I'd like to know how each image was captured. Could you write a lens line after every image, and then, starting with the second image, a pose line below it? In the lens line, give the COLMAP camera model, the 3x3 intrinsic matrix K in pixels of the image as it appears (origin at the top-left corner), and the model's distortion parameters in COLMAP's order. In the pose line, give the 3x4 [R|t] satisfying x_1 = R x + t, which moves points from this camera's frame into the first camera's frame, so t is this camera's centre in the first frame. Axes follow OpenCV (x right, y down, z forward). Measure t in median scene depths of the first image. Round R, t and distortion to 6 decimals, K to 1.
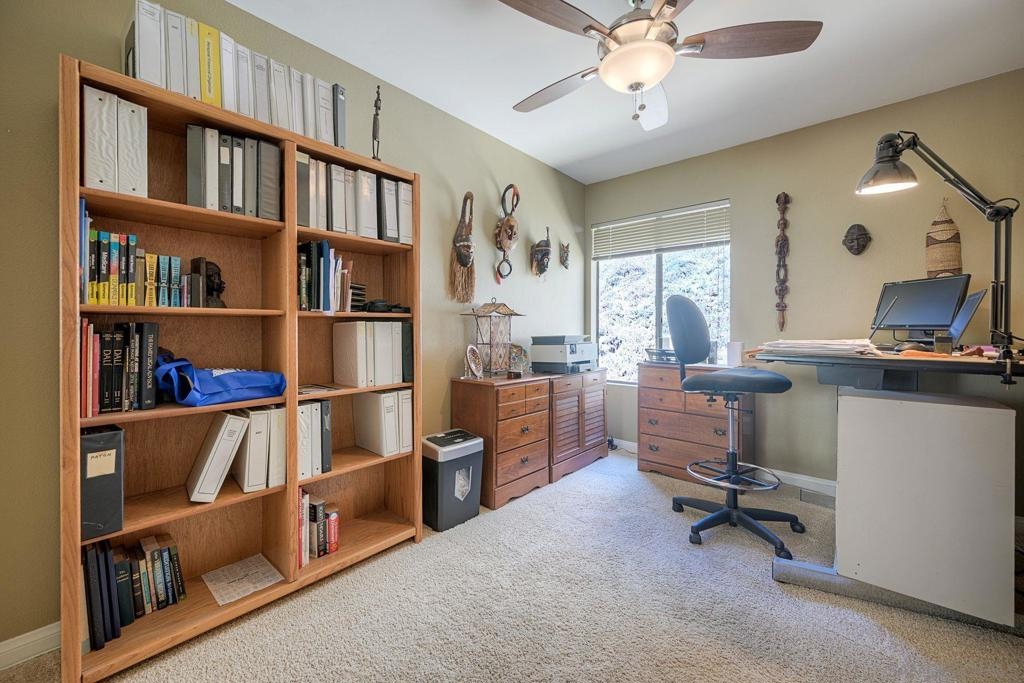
lens RADIAL K [[400.2, 0, 509.6], [0, 400.2, 343.2], [0, 0, 1]] dist [-0.000492, 0.000275]
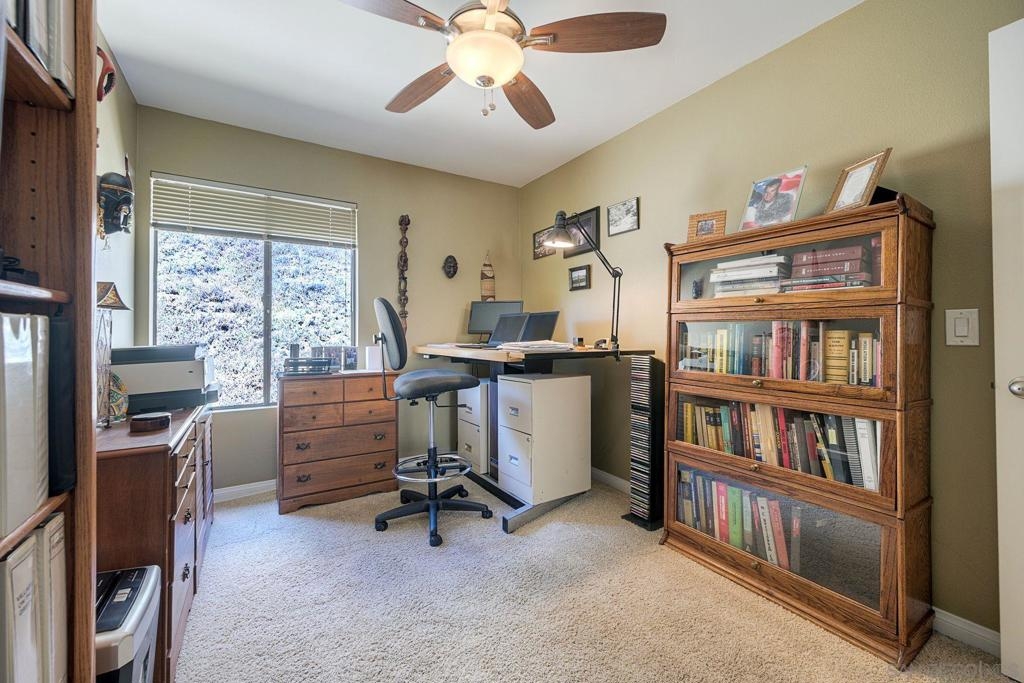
lens RADIAL K [[400.2, 0, 509.6], [0, 400.2, 343.2], [0, 0, 1]] dist [-0.000492, 0.000275]
pose [[0.300352, -0.028256, 0.953410, -0.321834], [0.034643, 0.999225, 0.018700, -0.019176], [-0.953199, 0.027413, 0.301098, 0.369794]]
